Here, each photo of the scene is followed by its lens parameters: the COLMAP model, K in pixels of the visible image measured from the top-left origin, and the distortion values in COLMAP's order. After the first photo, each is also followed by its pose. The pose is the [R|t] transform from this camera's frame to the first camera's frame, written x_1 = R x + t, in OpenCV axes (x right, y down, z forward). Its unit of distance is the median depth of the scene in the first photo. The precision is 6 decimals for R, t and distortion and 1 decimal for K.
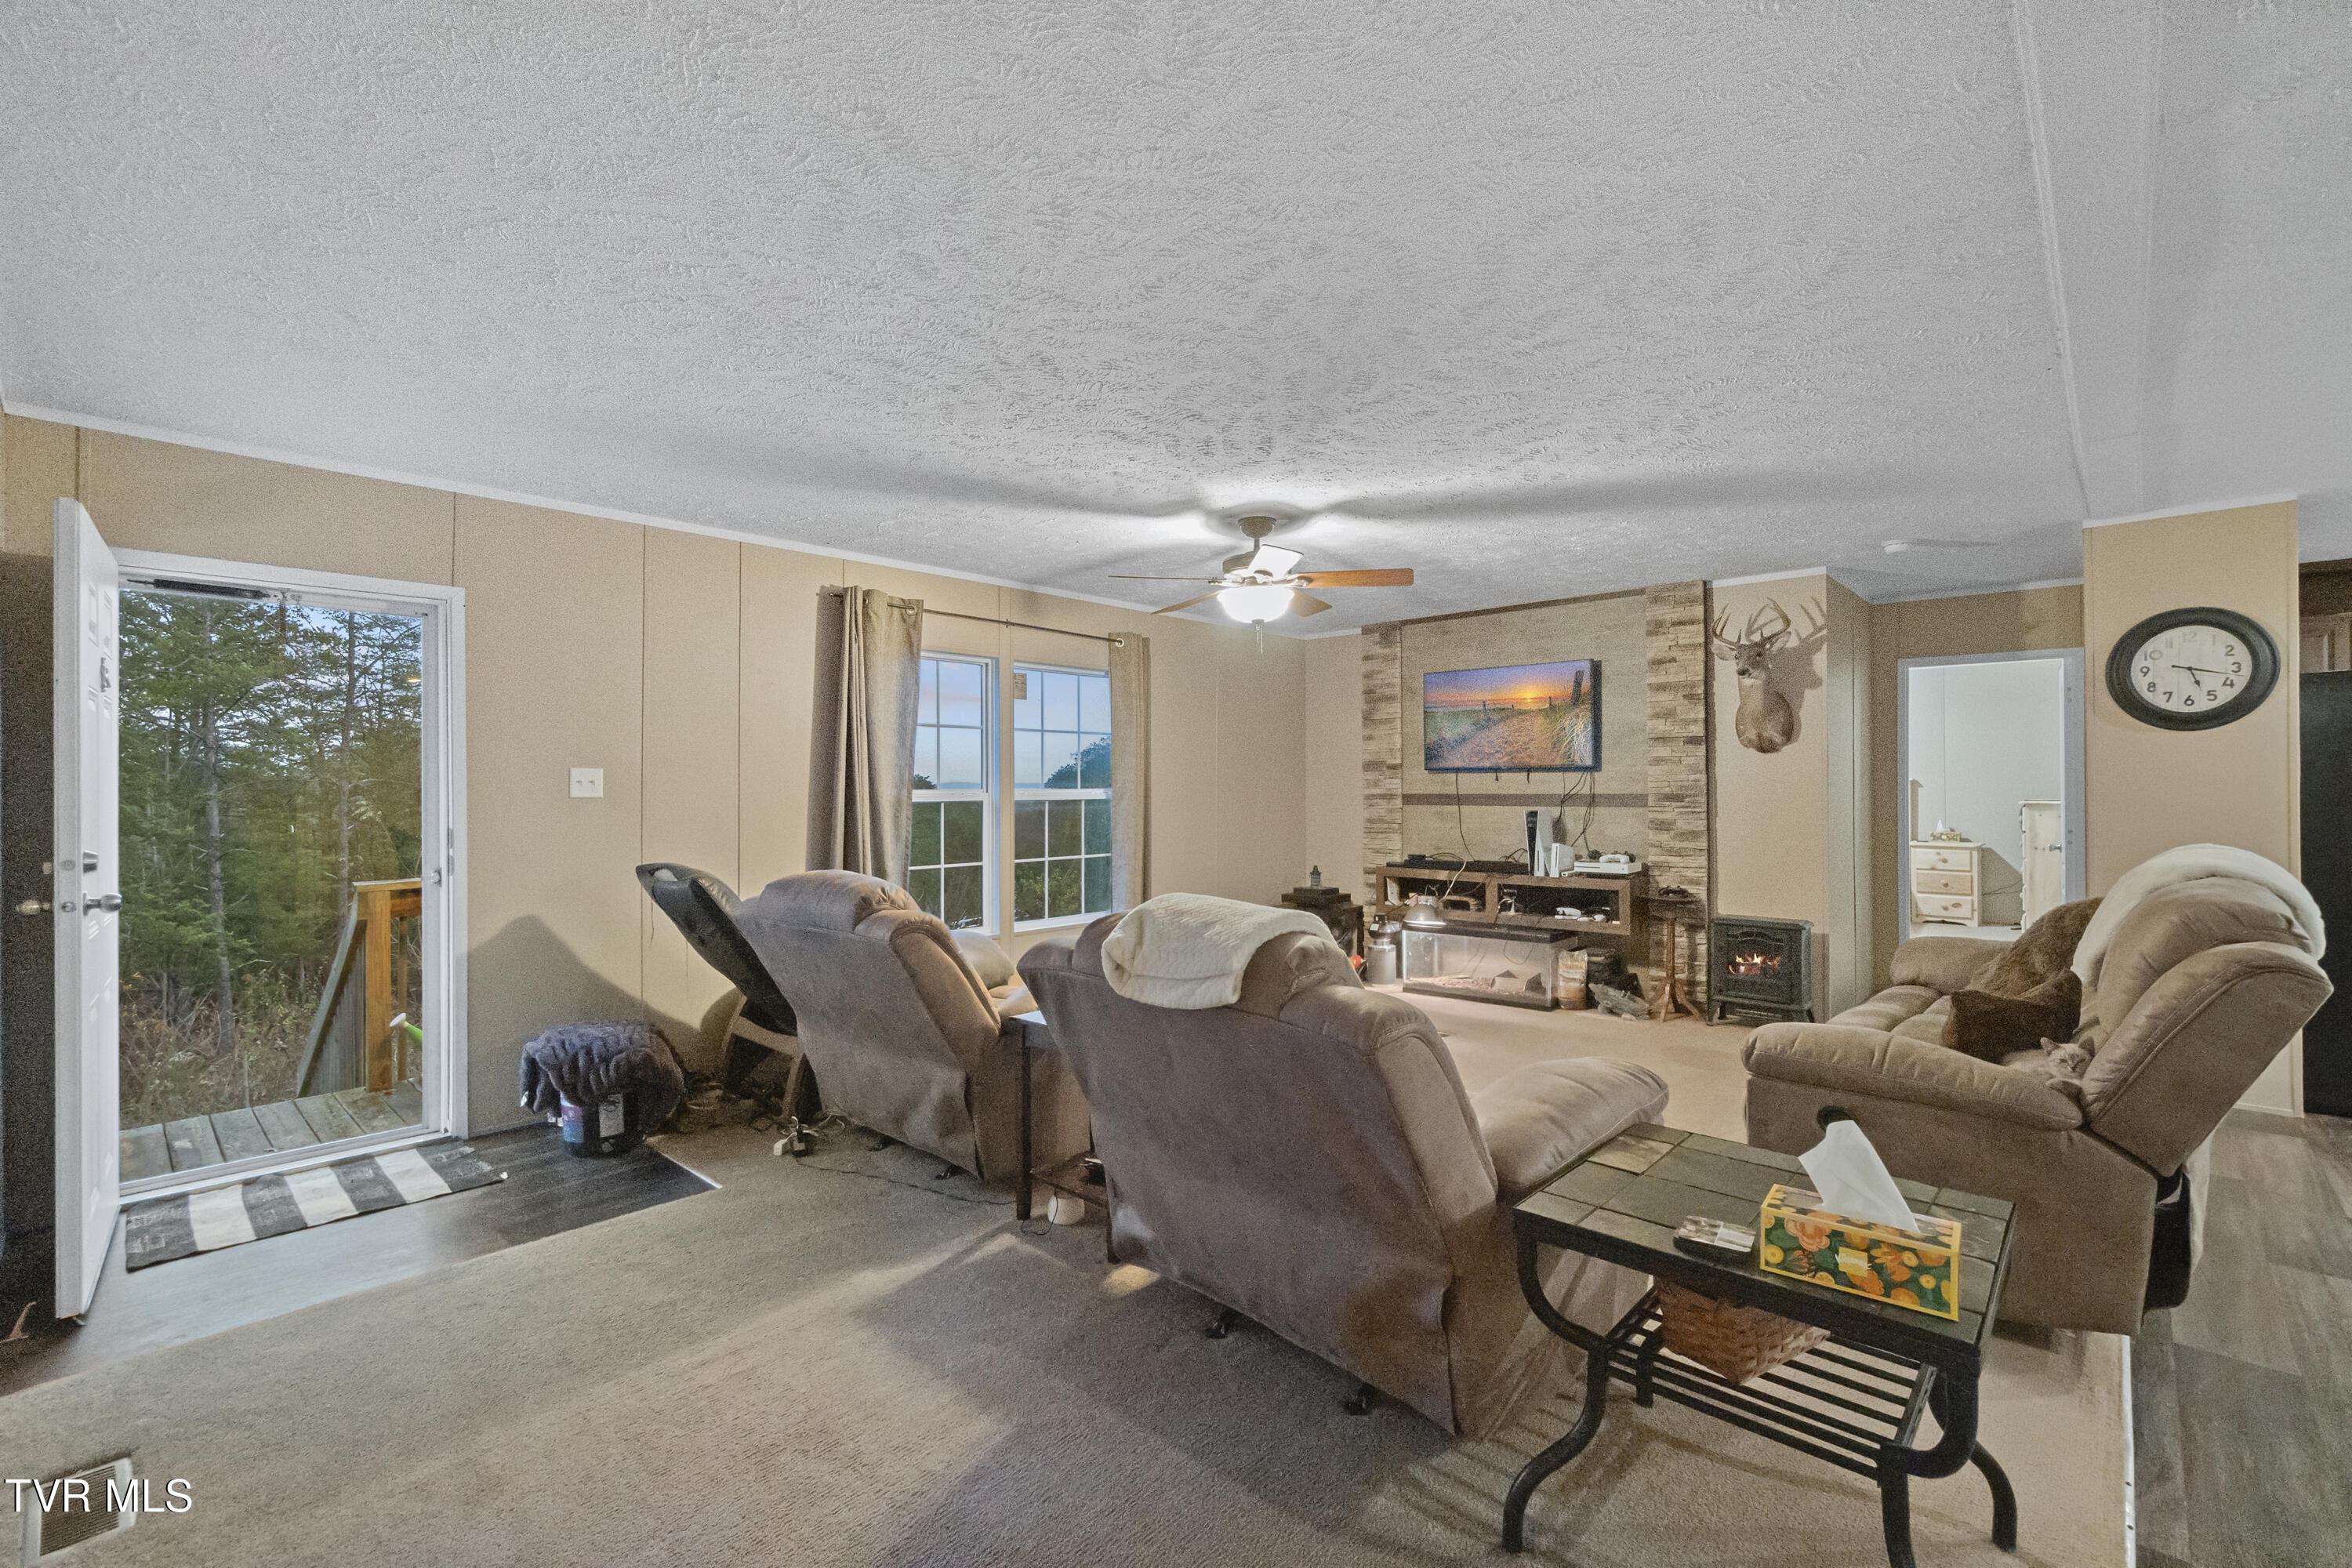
lens RADIAL K [[999.9, 0, 1176.0], [0, 999.9, 784.0], [0, 0, 1]] dist [-0.000781, -0.000088]
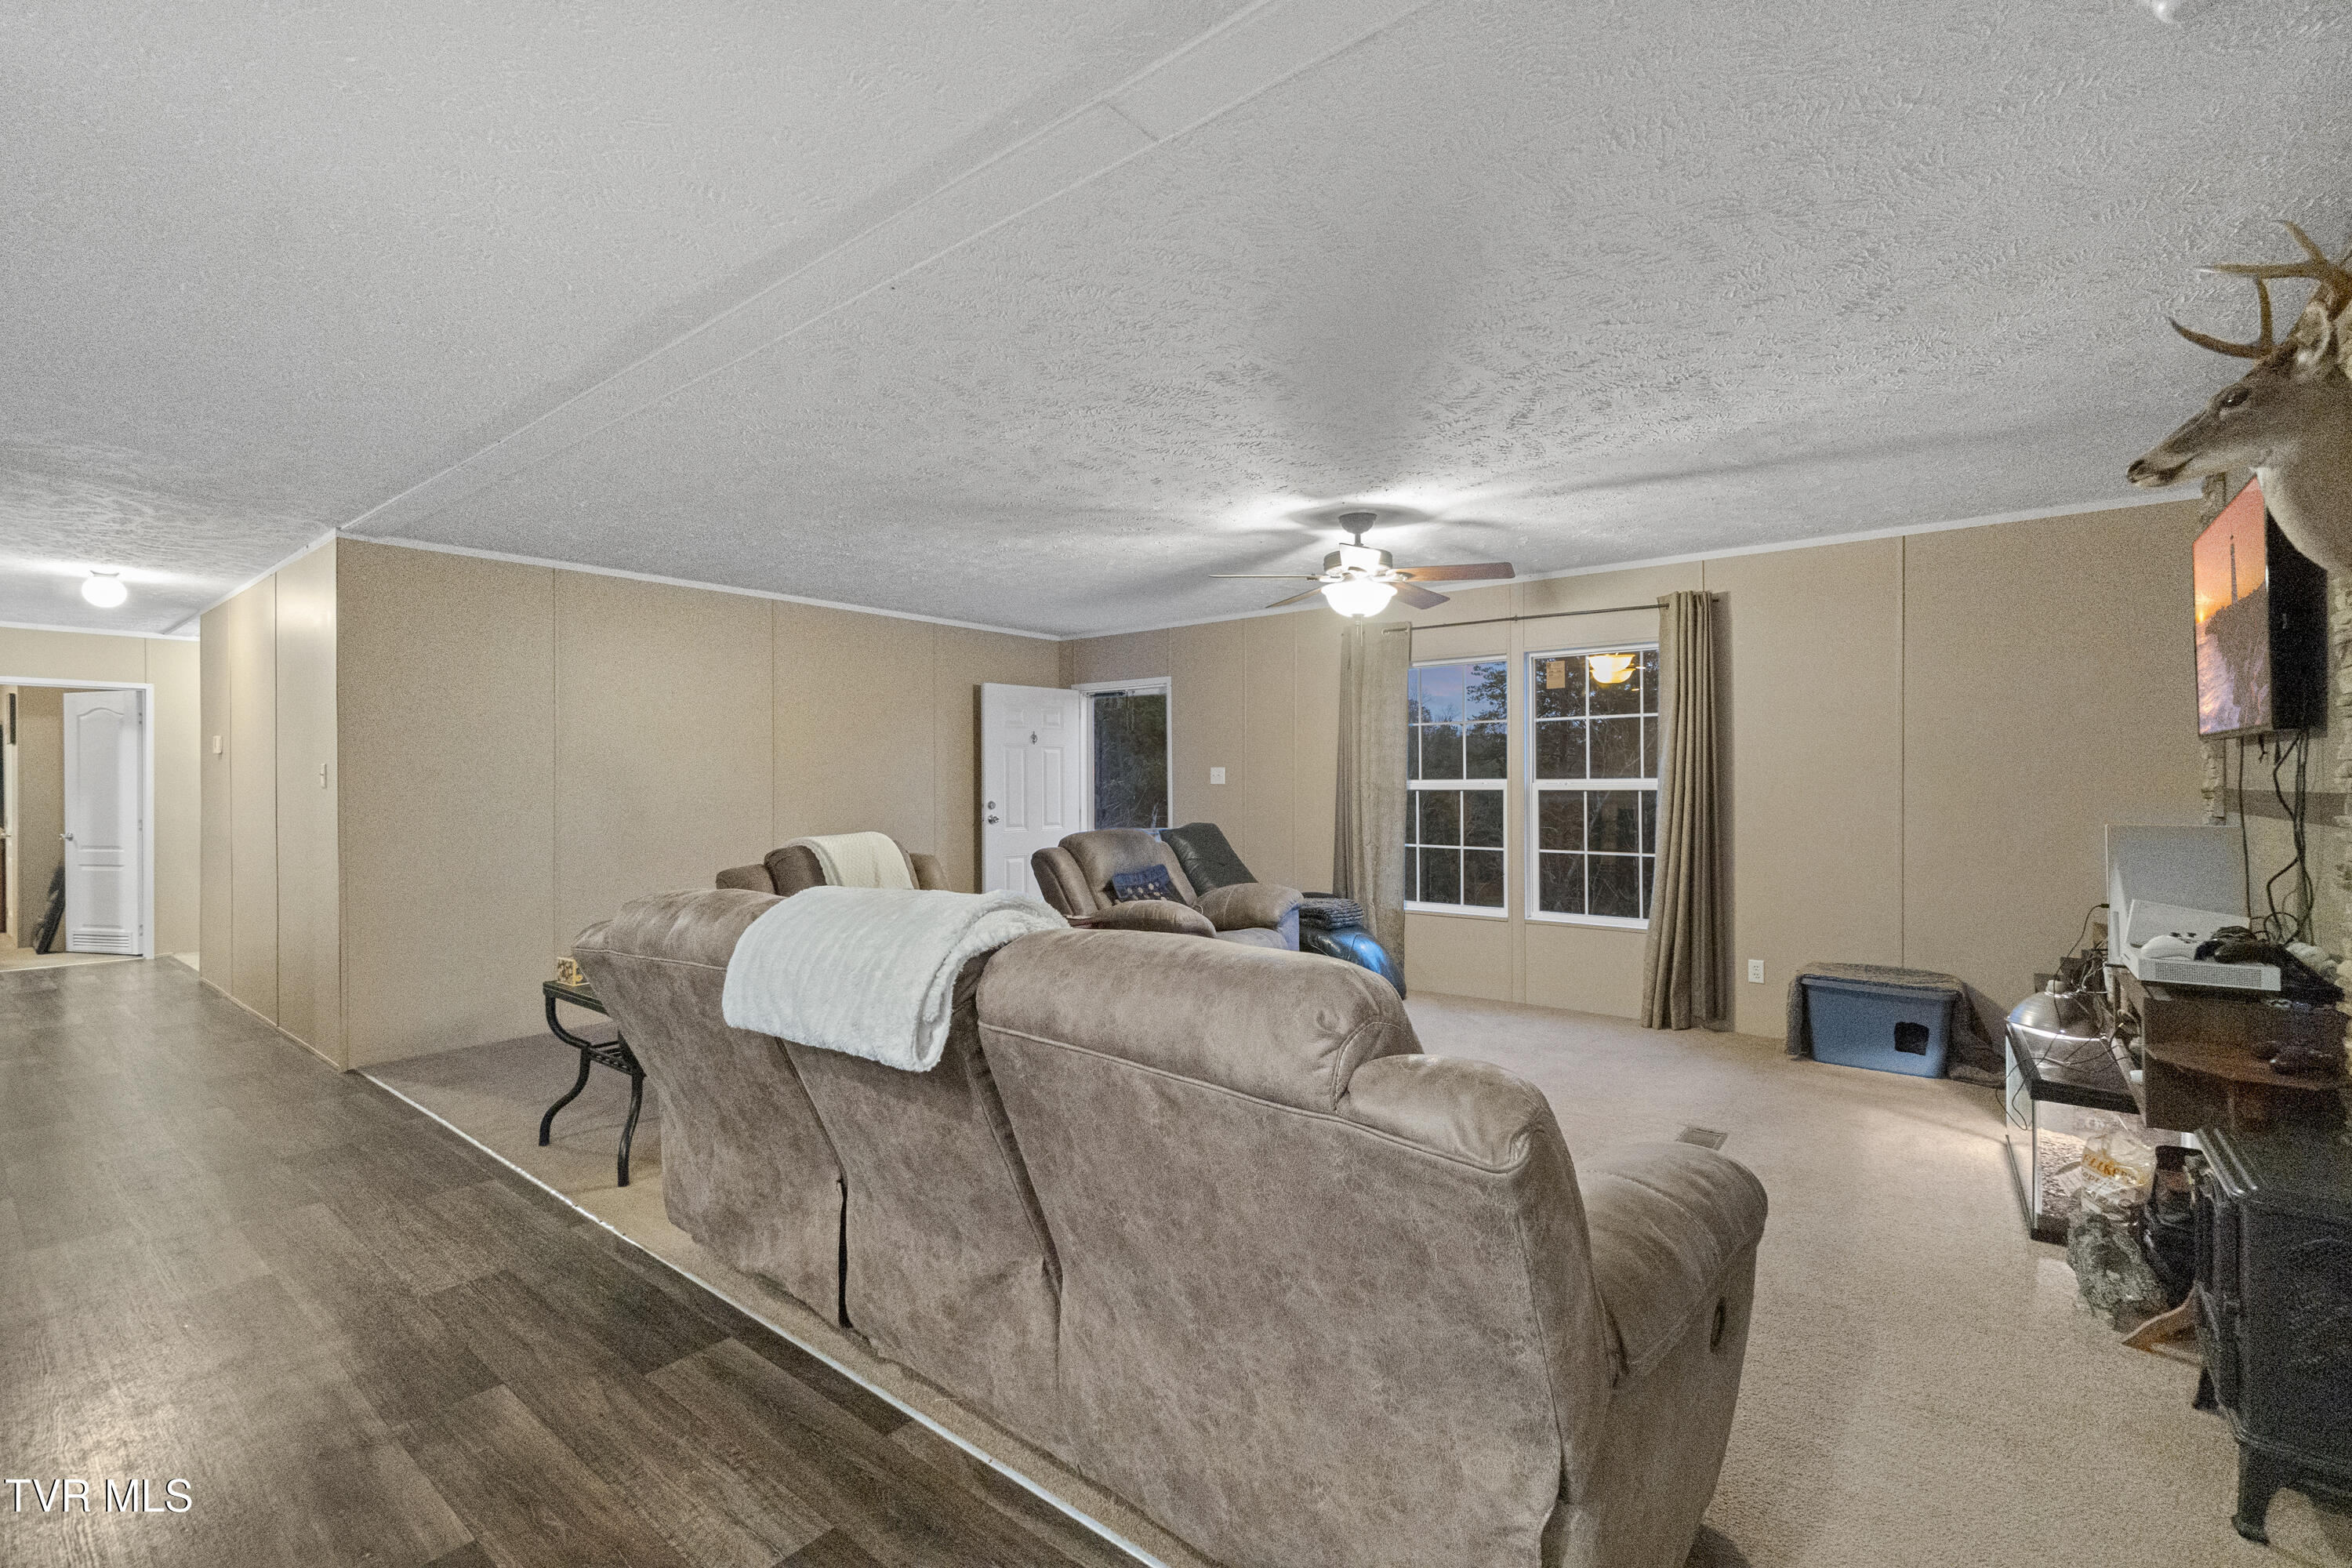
lens RADIAL K [[1017.1, 0, 1171.0], [0, 1017.1, 775.7], [0, 0, 1]] dist [-0.000112, 0.000024]
pose [[0.078596, -0.002917, -0.996902, 0.905876], [0.006069, 0.999979, -0.002447, 0.002415], [0.996888, -0.005858, 0.078612, 0.593719]]
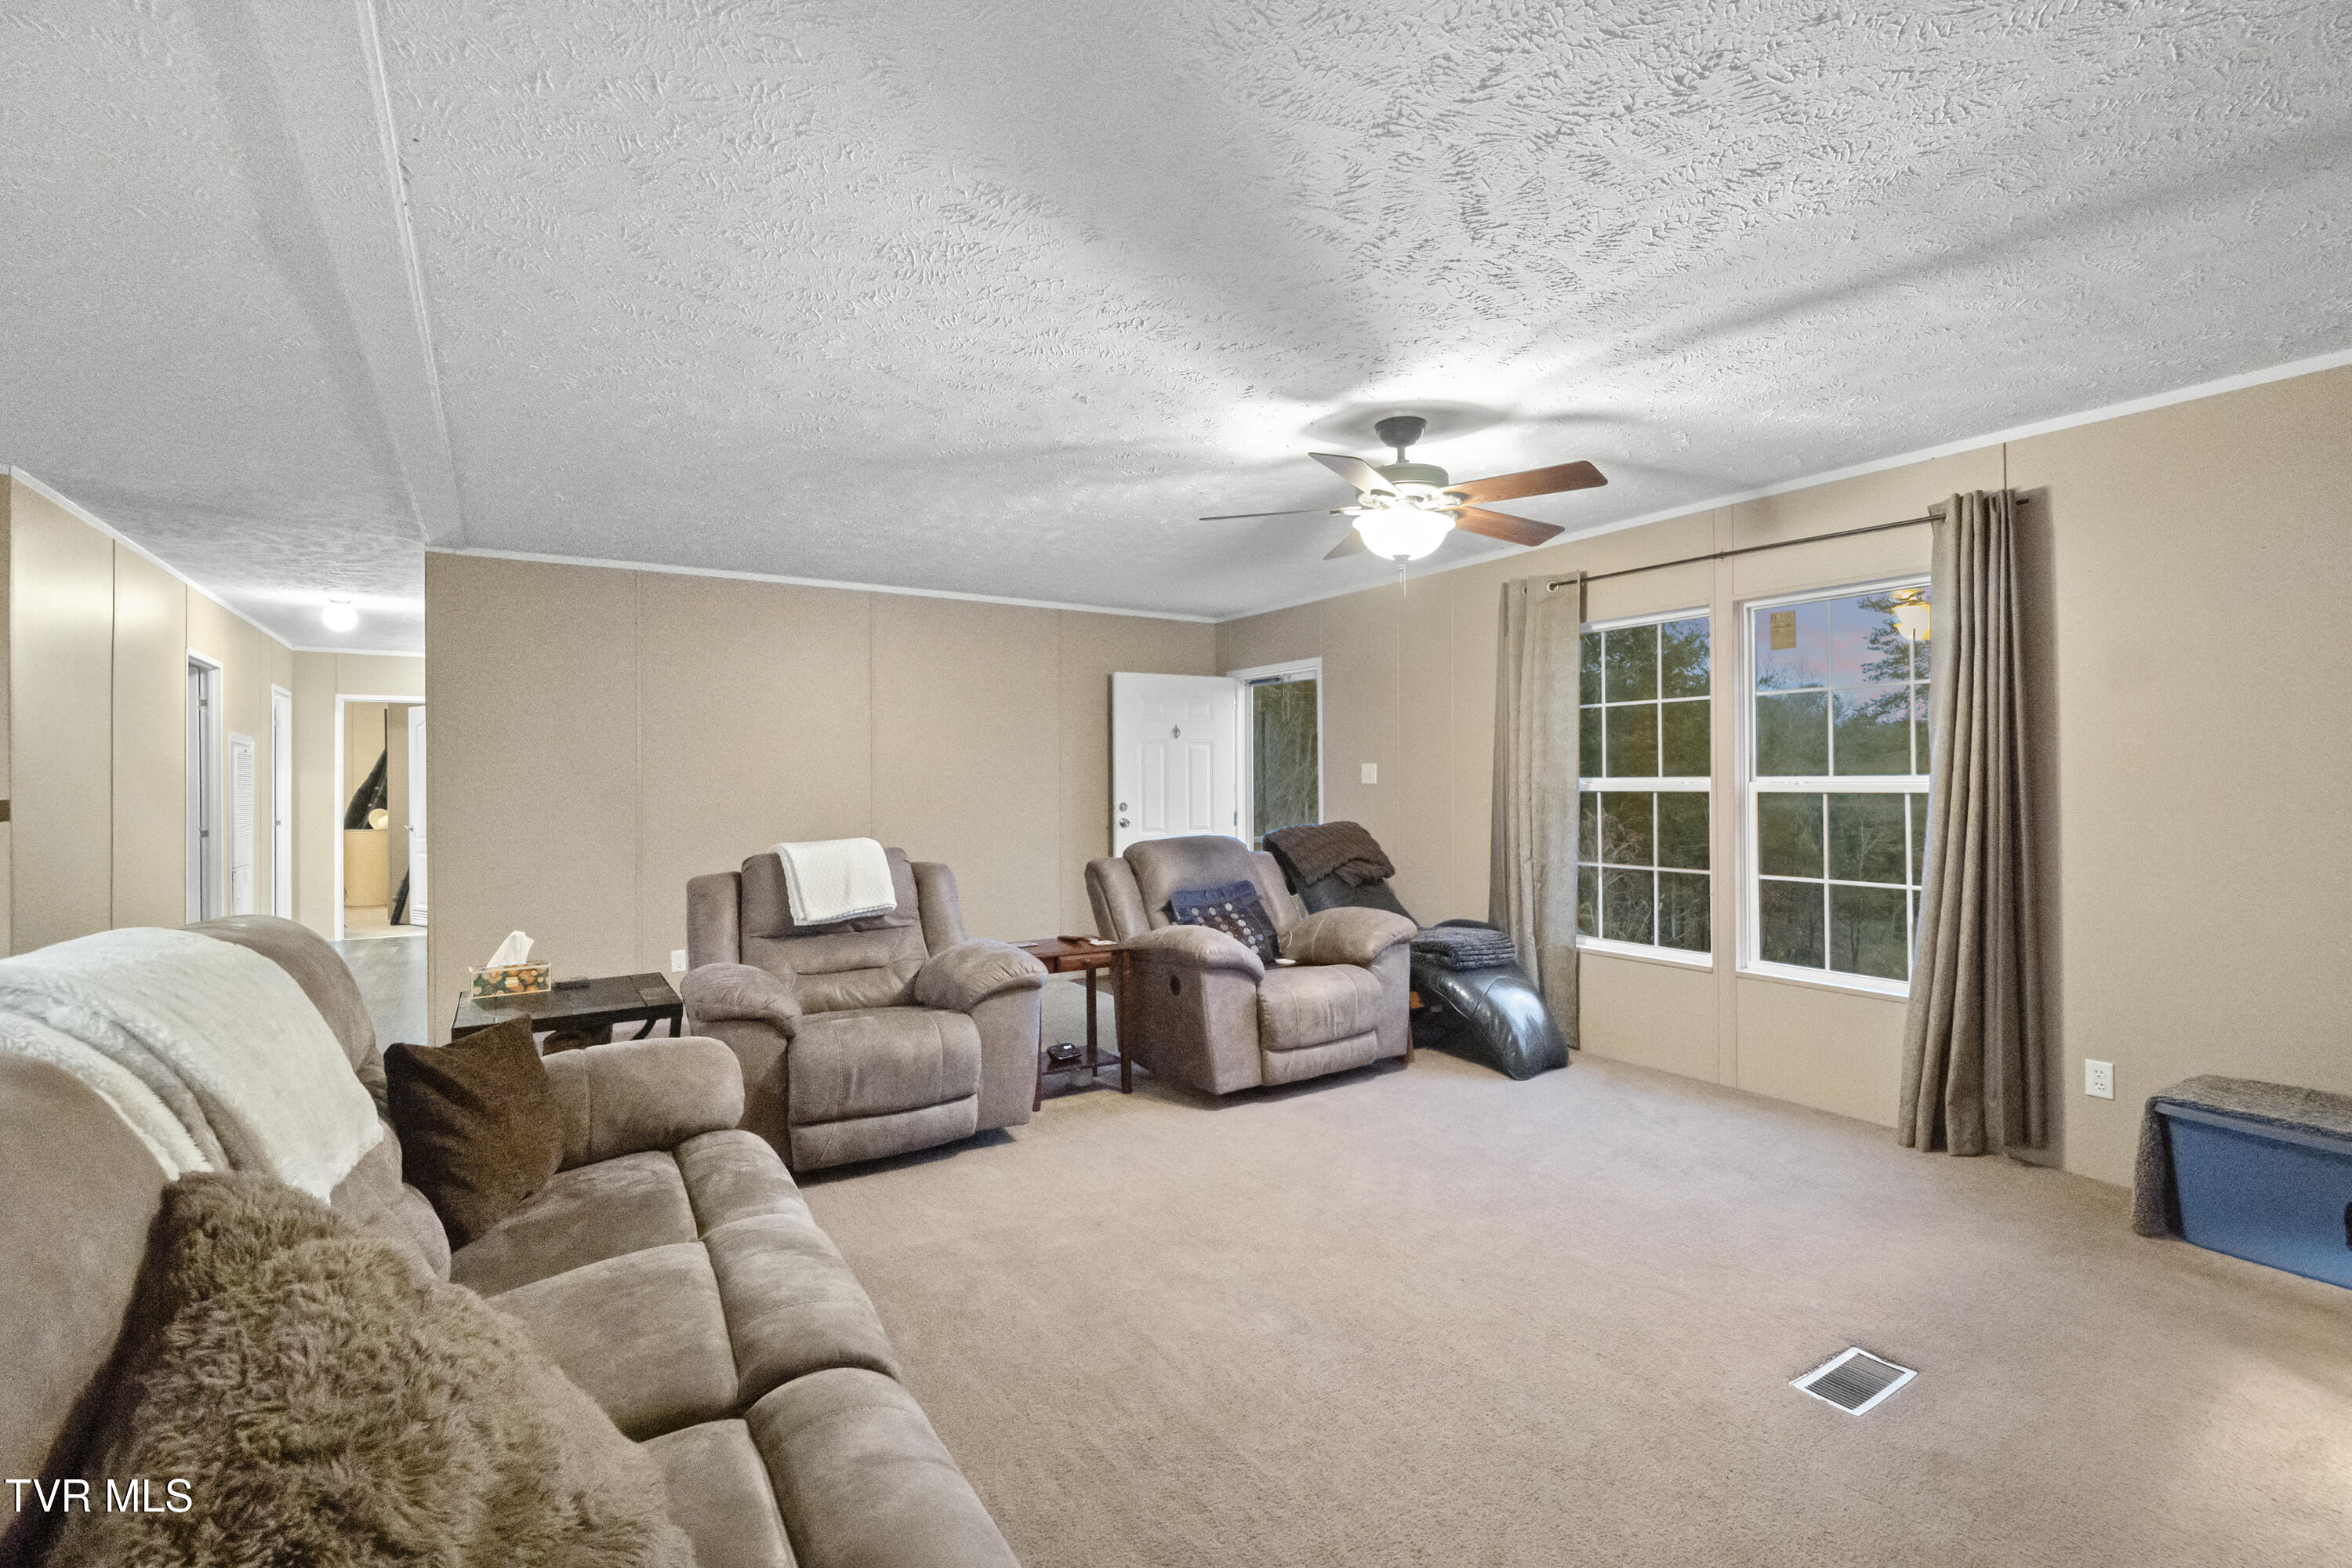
lens RADIAL K [[1036.0, 0, 1173.1], [0, 1036.0, 769.0], [0, 0, 1]] dist [-0.000891, 0.000528]
pose [[-0.240869, -0.007209, -0.970531, 0.727188], [0.008557, 0.999918, -0.009551, 0.003723], [0.970520, -0.010605, -0.240787, 0.834064]]
